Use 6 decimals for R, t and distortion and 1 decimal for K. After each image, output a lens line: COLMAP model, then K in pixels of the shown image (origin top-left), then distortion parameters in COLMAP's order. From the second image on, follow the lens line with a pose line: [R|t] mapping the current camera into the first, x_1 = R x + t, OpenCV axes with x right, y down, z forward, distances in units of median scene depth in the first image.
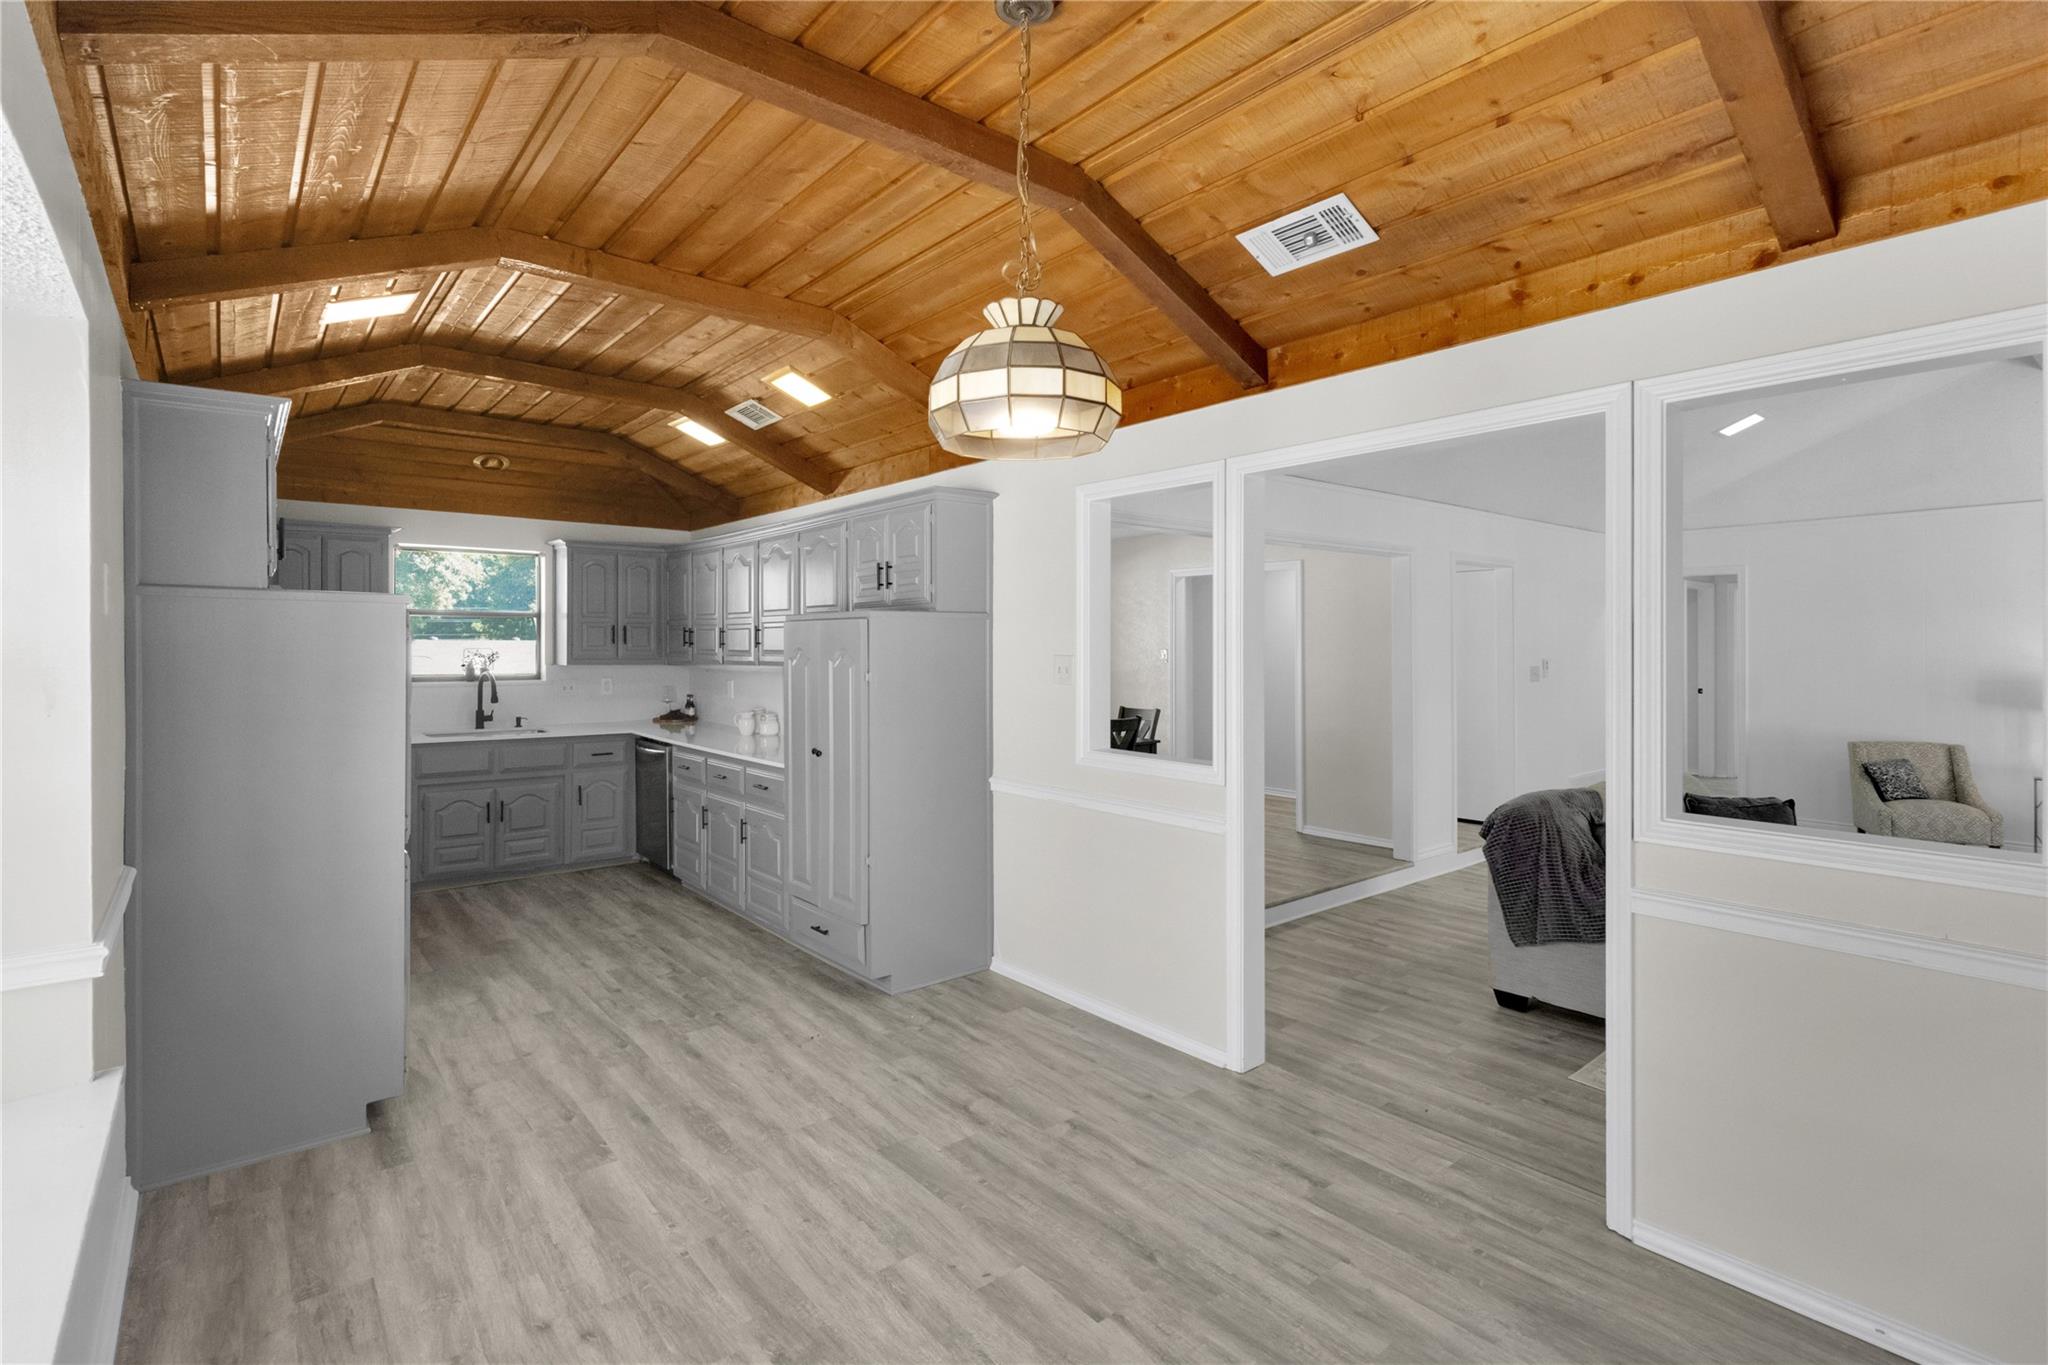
lens RADIAL K [[954.5, 0, 1010.7], [0, 954.5, 653.2], [0, 0, 1]] dist [-0.000176, -0.000132]
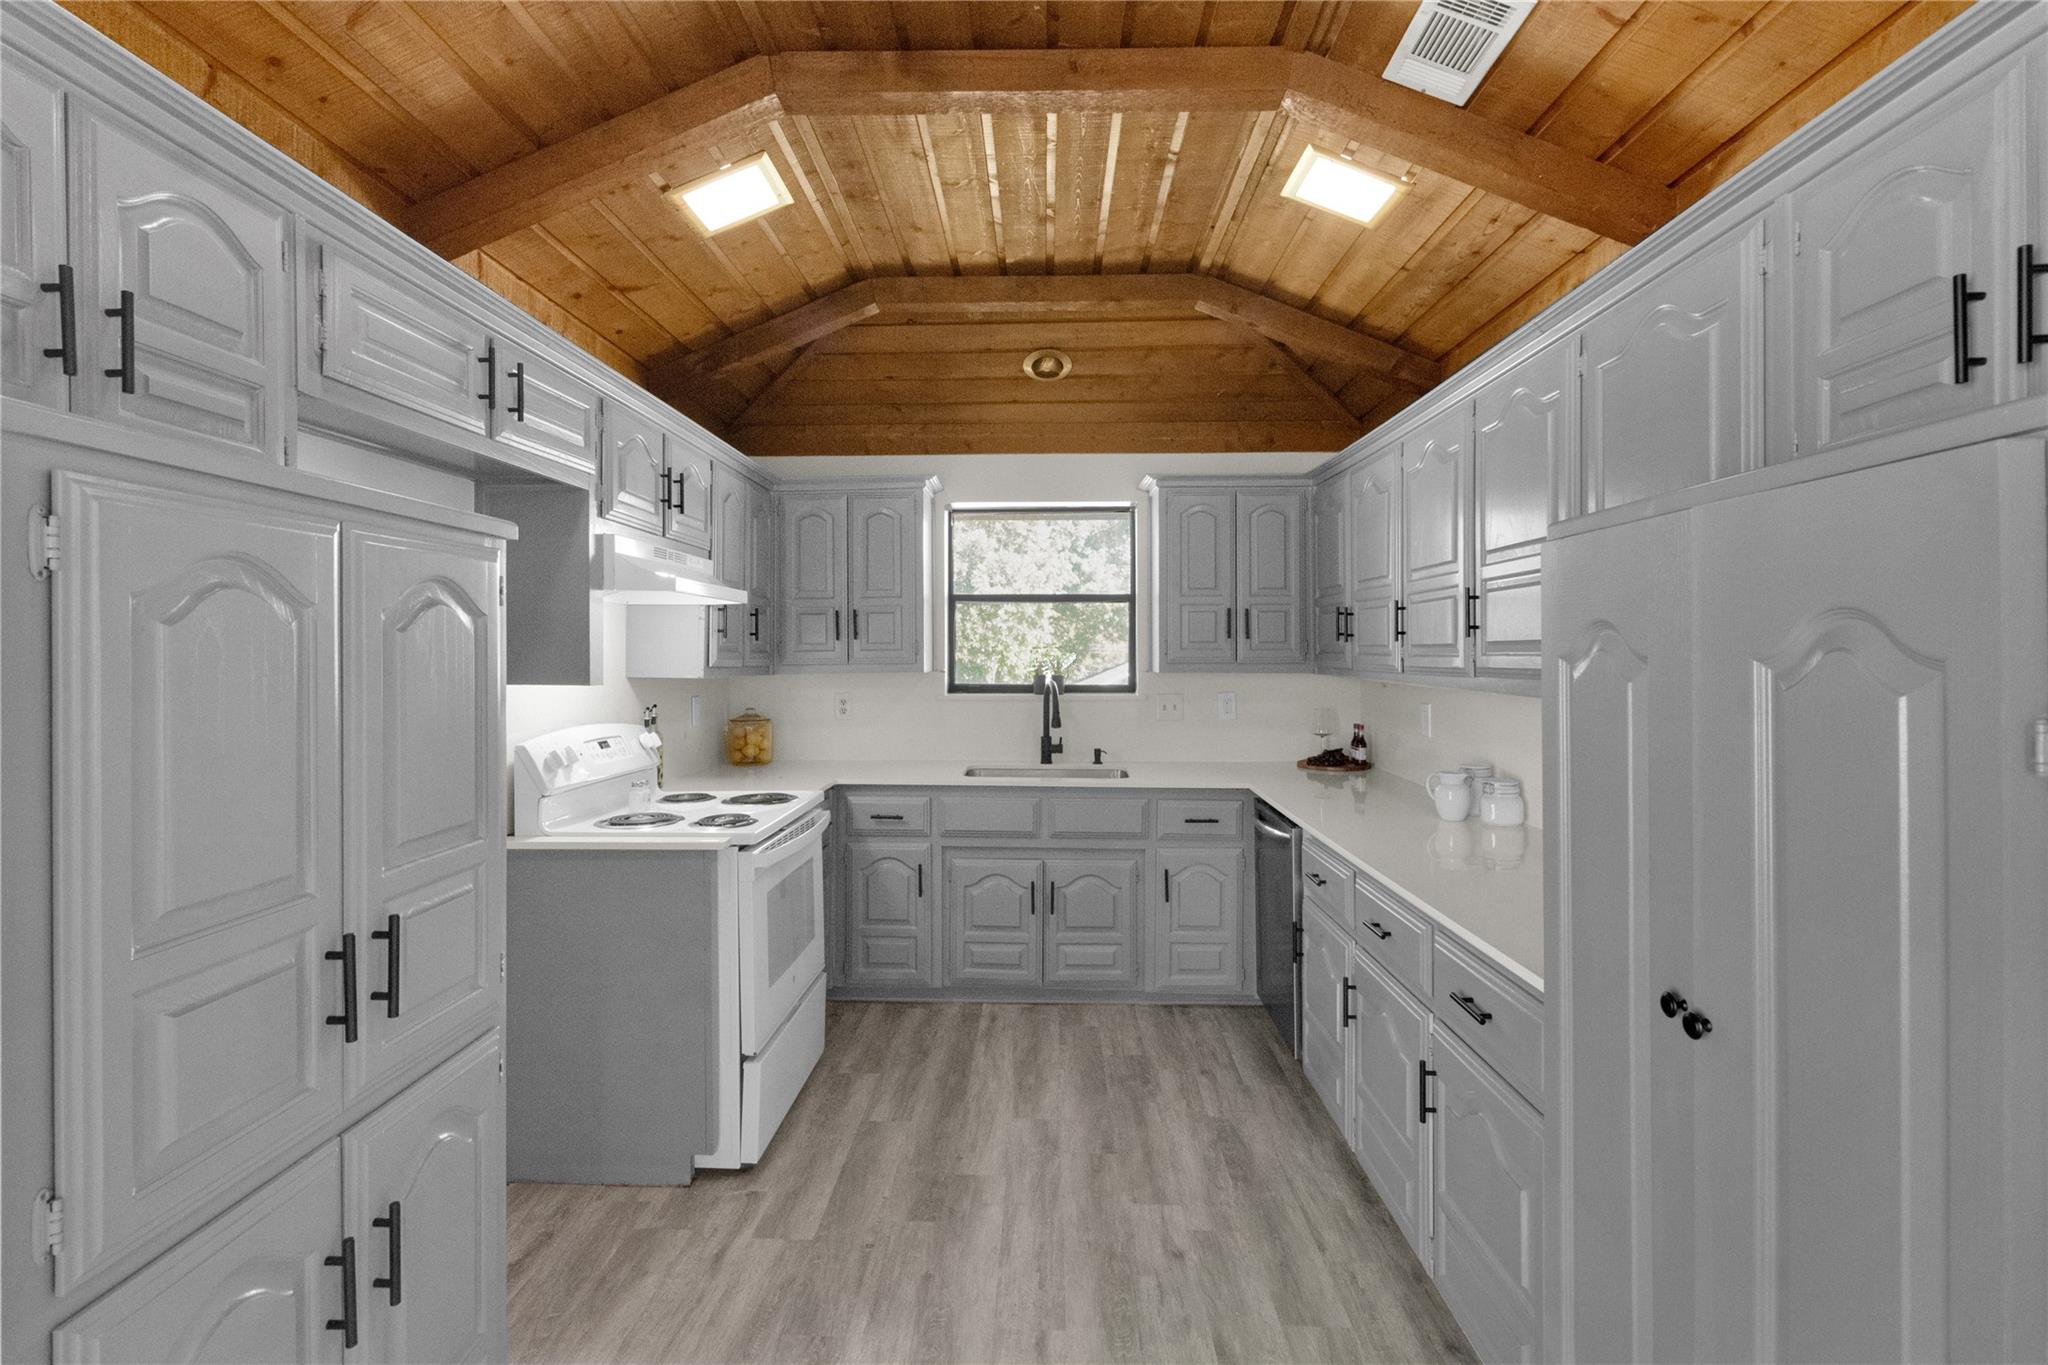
lens RADIAL K [[961.1, 0, 1016.3], [0, 961.1, 652.5], [0, 0, 1]] dist [-0.000771, -0.000271]
pose [[0.749483, -0.001939, -0.662021, -0.189424], [-0.005518, 0.999943, -0.009175, 0.009654], [0.662001, 0.010530, 0.749429, 0.774804]]
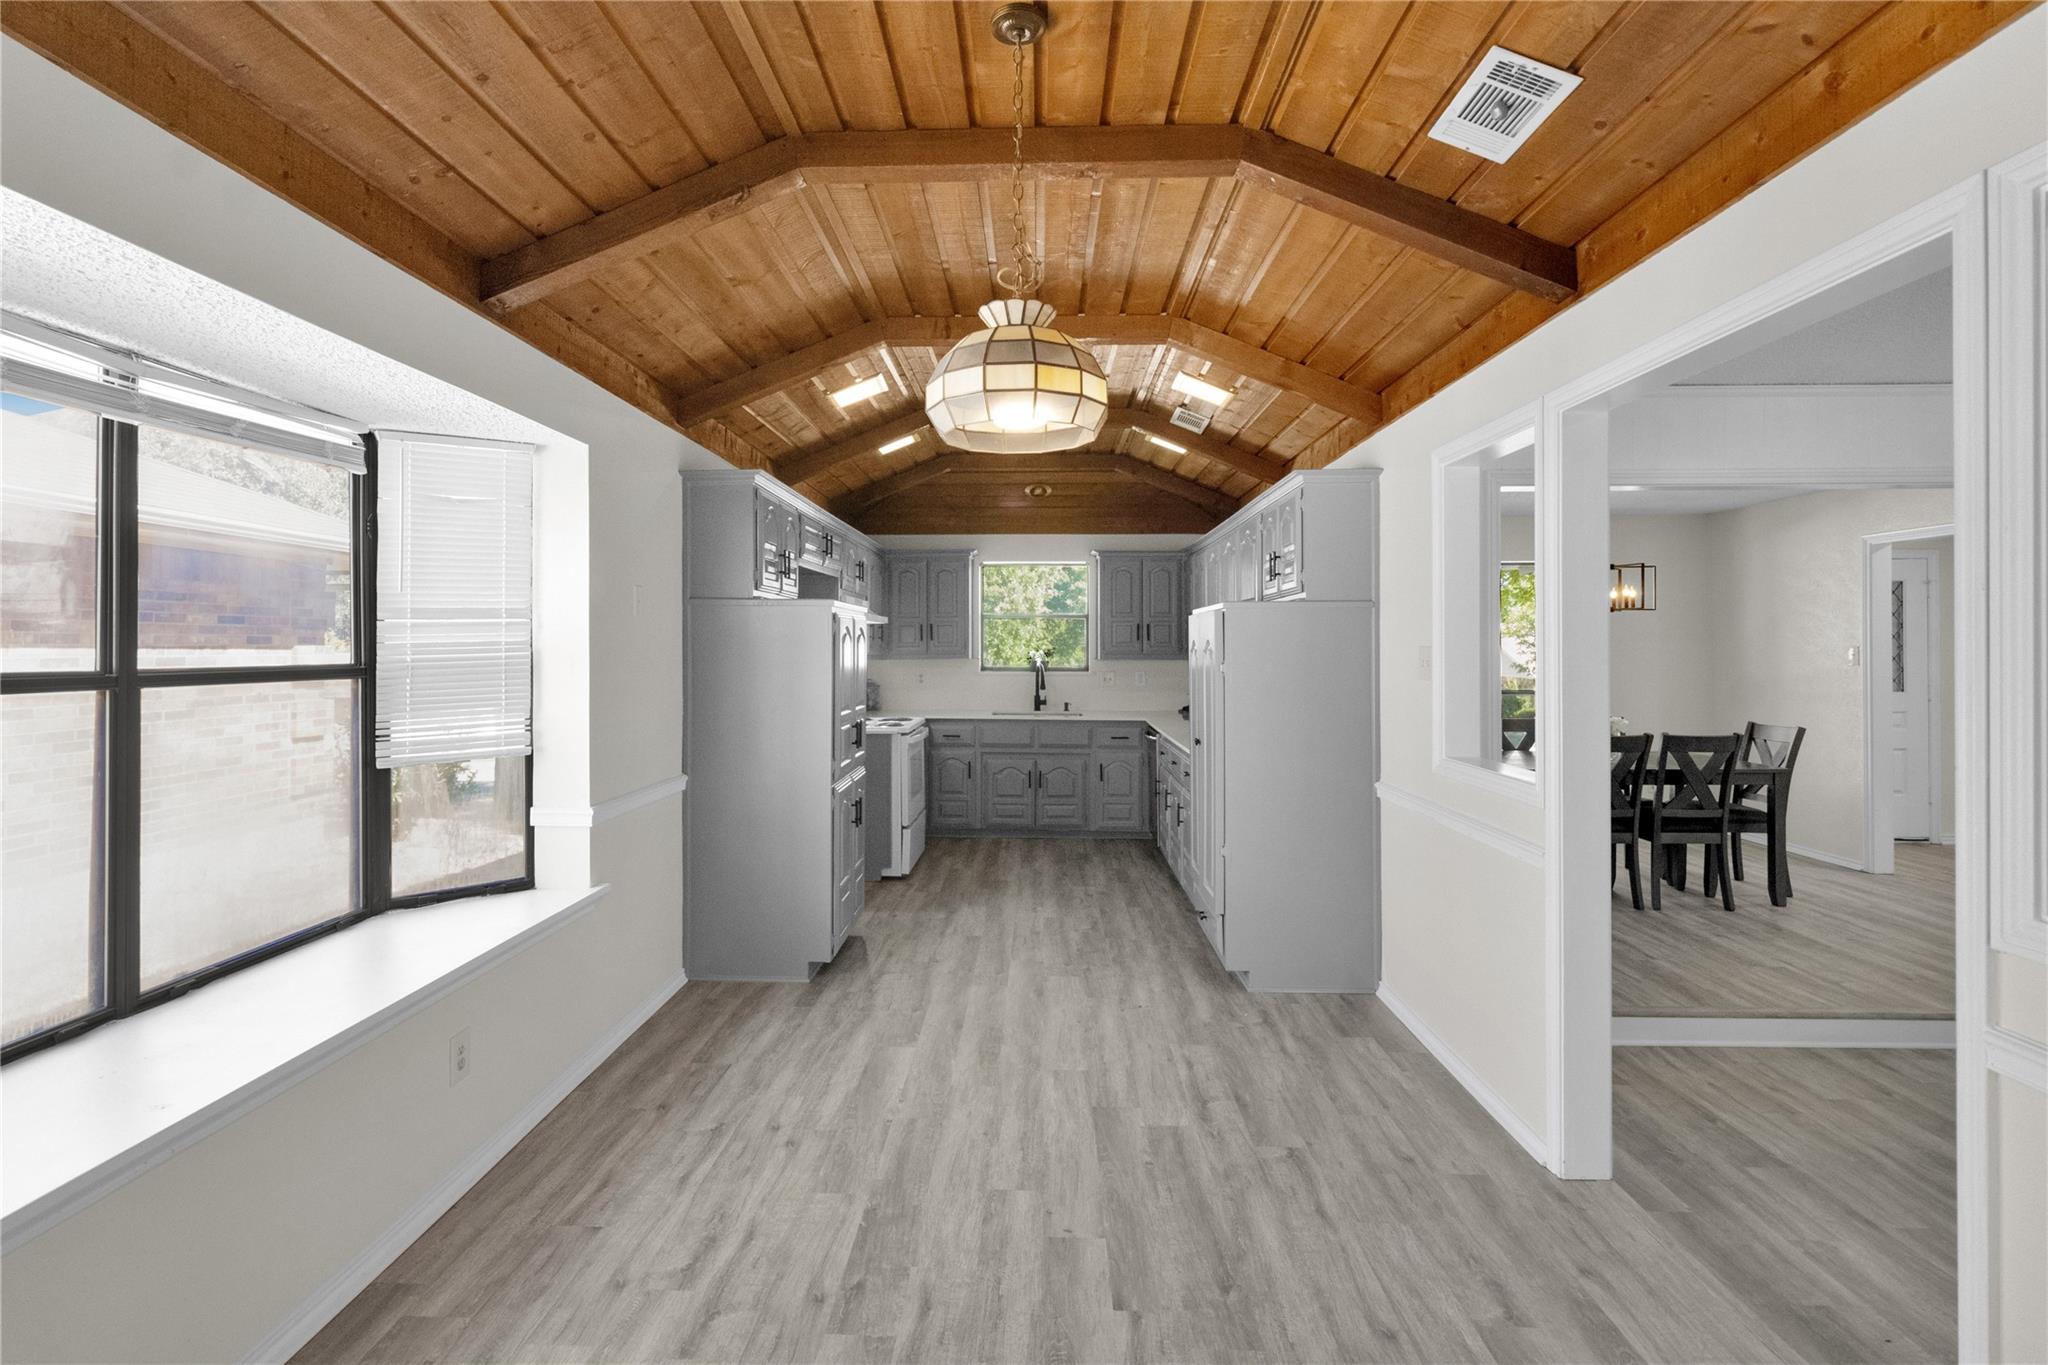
lens RADIAL K [[961.1, 0, 1016.3], [0, 961.1, 652.5], [0, 0, 1]] dist [-0.000771, -0.000271]
pose [[0.754623, 0.004061, -0.656145, 0.374023], [-0.007126, 0.999973, -0.002007, 0.012930], [0.656119, 0.006190, 0.754632, 0.100287]]
